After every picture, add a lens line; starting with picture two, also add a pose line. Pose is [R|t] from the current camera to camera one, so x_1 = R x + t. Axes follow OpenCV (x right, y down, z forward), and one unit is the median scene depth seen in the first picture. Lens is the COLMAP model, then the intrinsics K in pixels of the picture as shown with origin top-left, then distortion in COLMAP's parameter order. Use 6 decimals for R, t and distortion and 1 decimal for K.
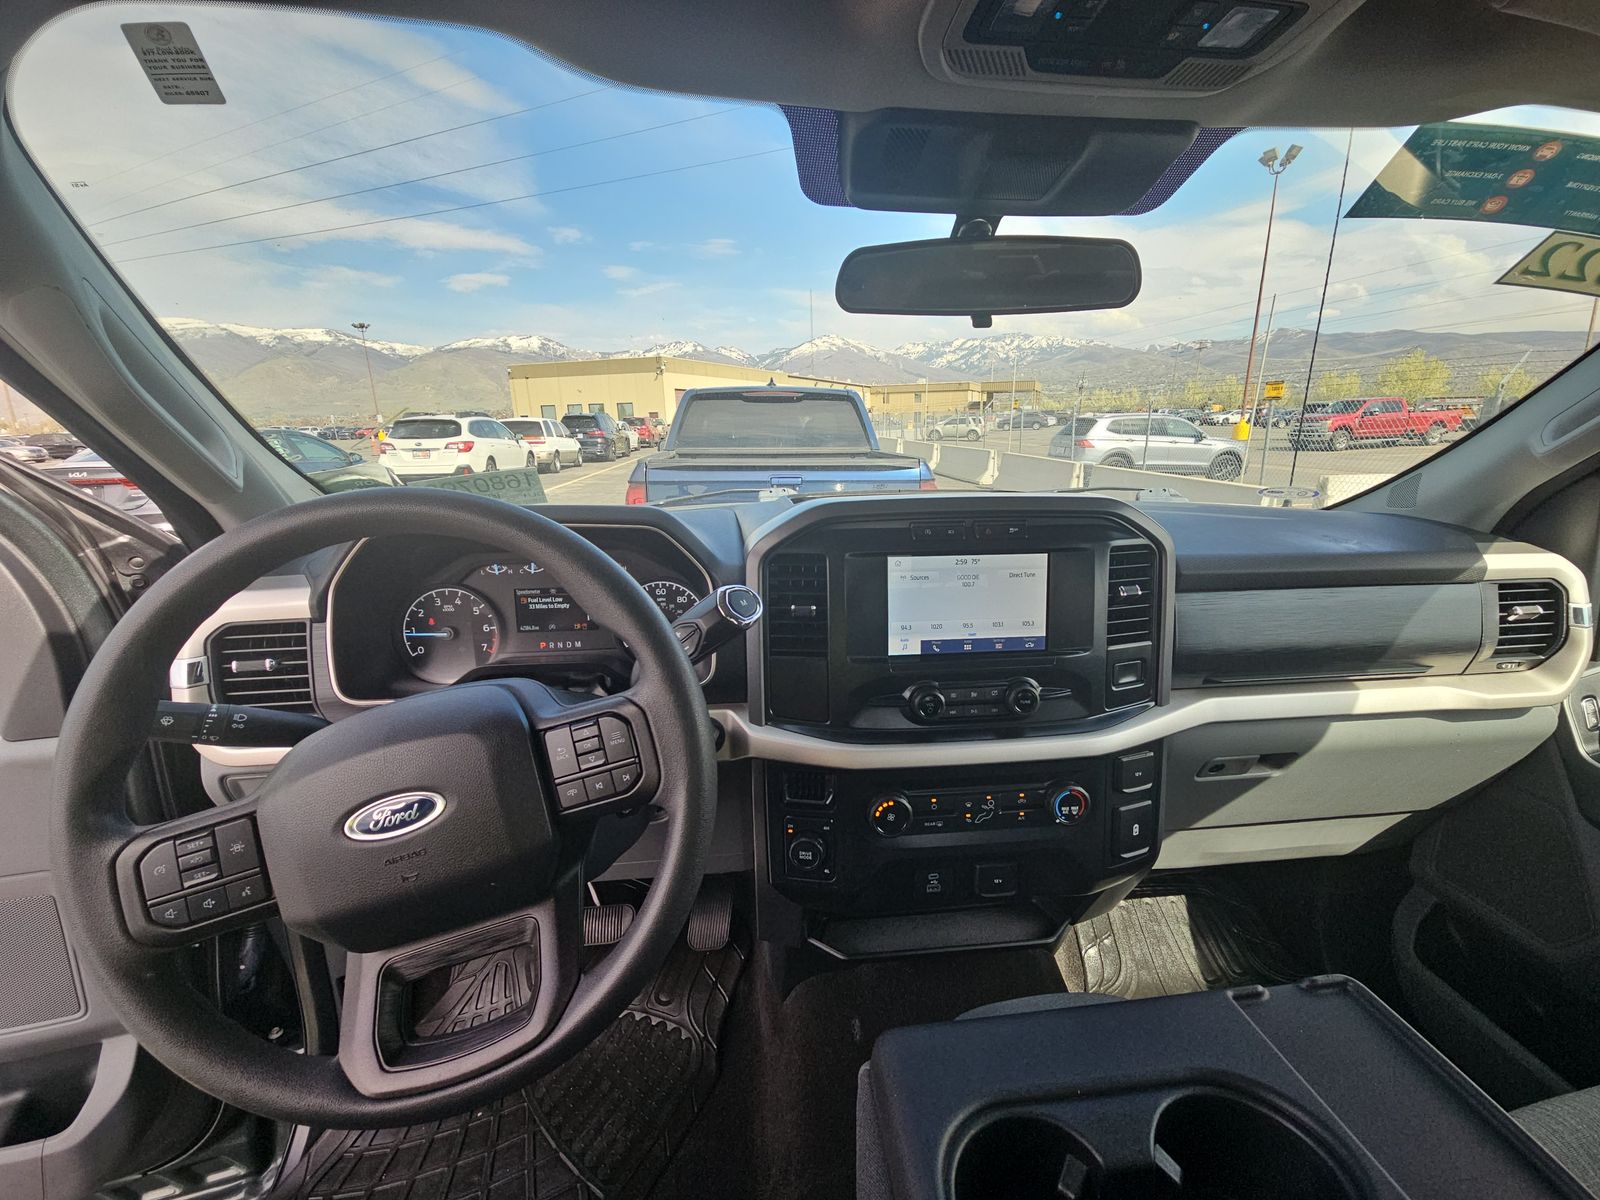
lens RADIAL K [[650.2, 0, 822.6], [0, 650.2, 611.3], [0, 0, 1]] dist [0.003630, -0.006280]
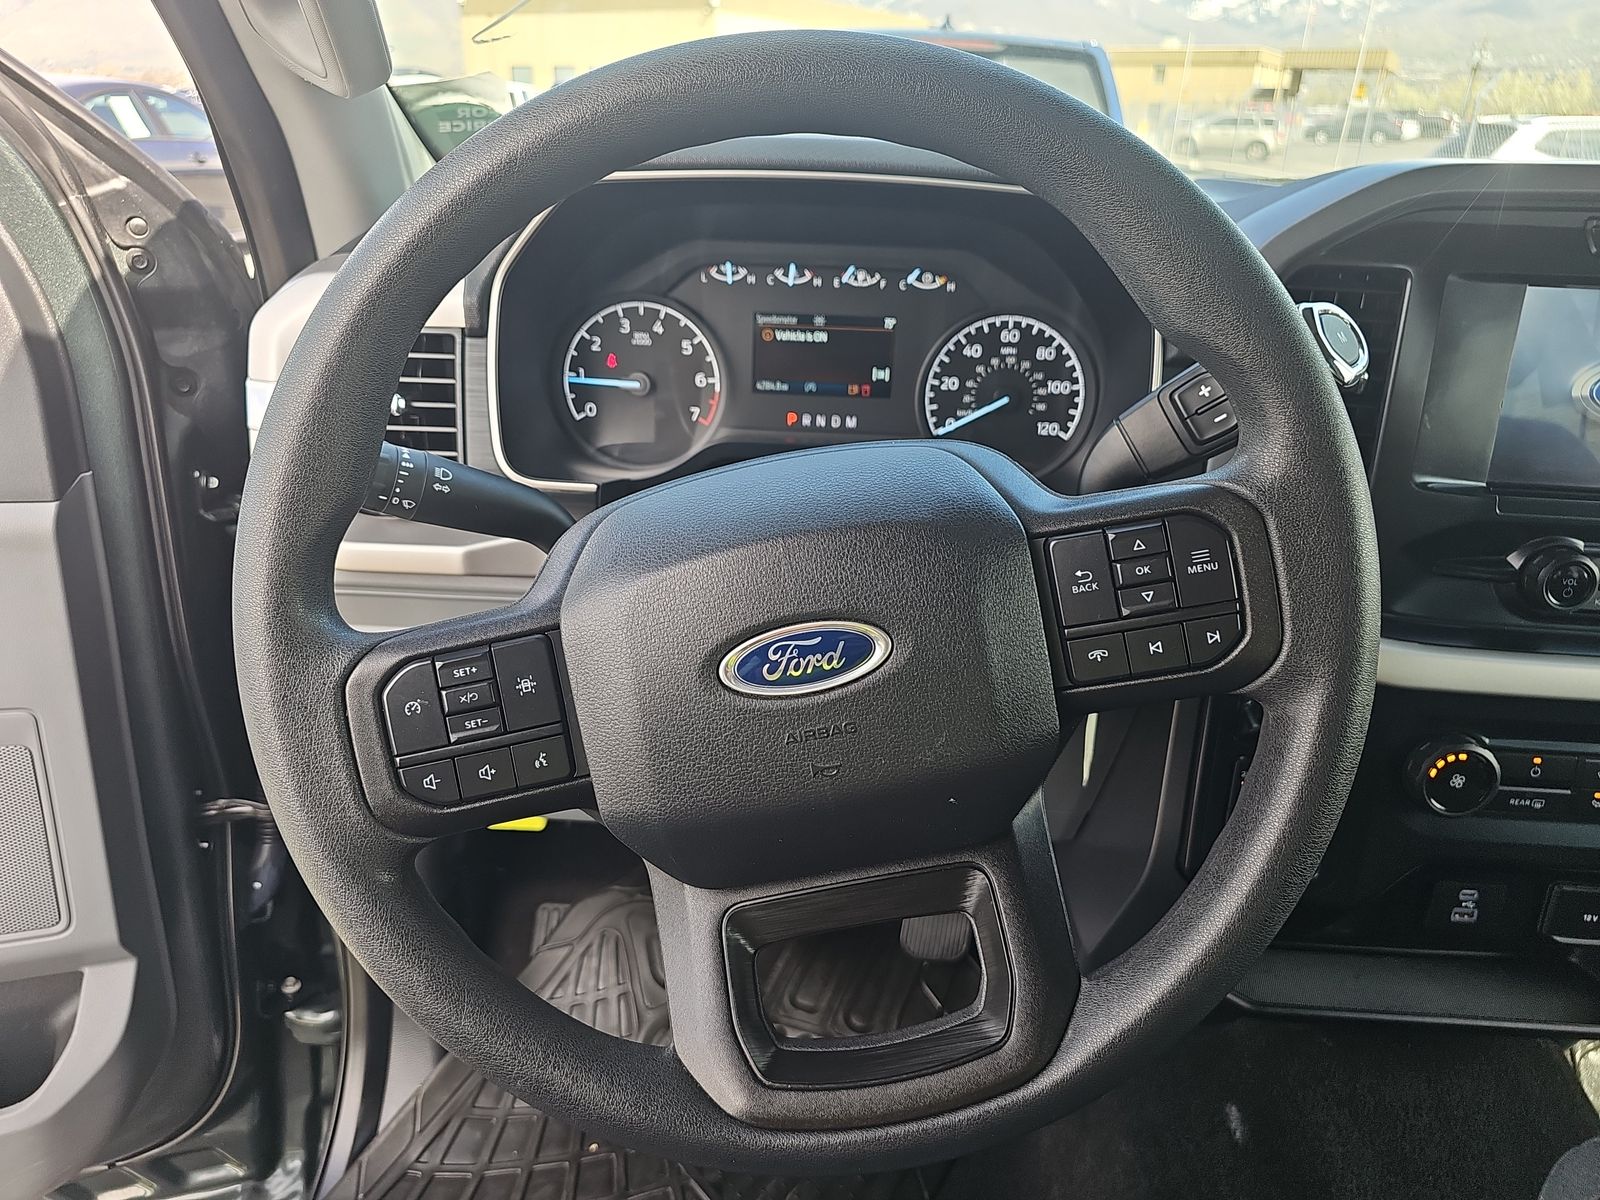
lens RADIAL K [[1059.1, 0, 784.2], [0, 1059.1, 609.1], [0, 0, 1]] dist [0.017547, -0.011516]
pose [[0.986414, 0.098383, -0.131562, -0.306200], [-0.077366, 0.984678, 0.156283, 0.073670], [0.144922, -0.143982, 0.978911, 0.070901]]
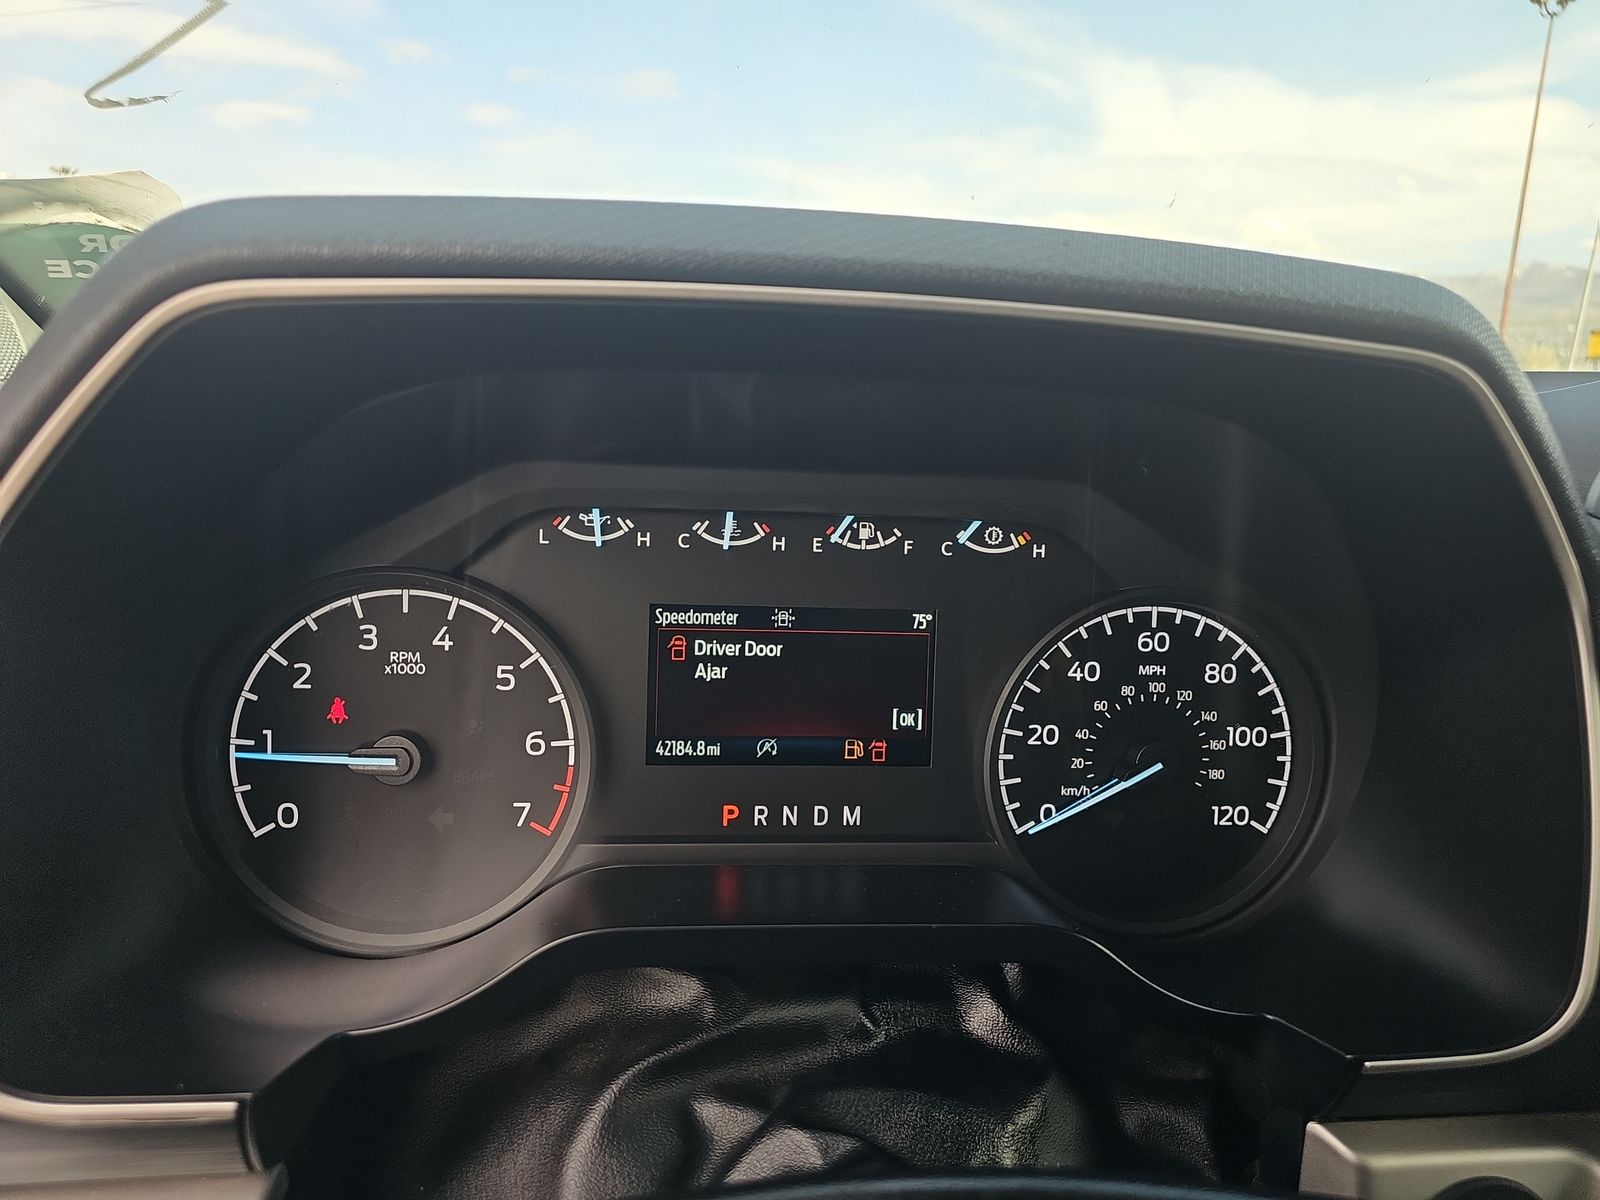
lens RADIAL K [[1059.1, 0, 805.2], [0, 1059.1, 606.5], [0, 0, 1]] dist [0.017547, -0.011516]
pose [[0.998646, 0.051319, 0.008546, -0.417437], [-0.050661, 0.996614, -0.064763, -0.008133], [-0.011840, 0.064243, 0.997864, 0.562657]]
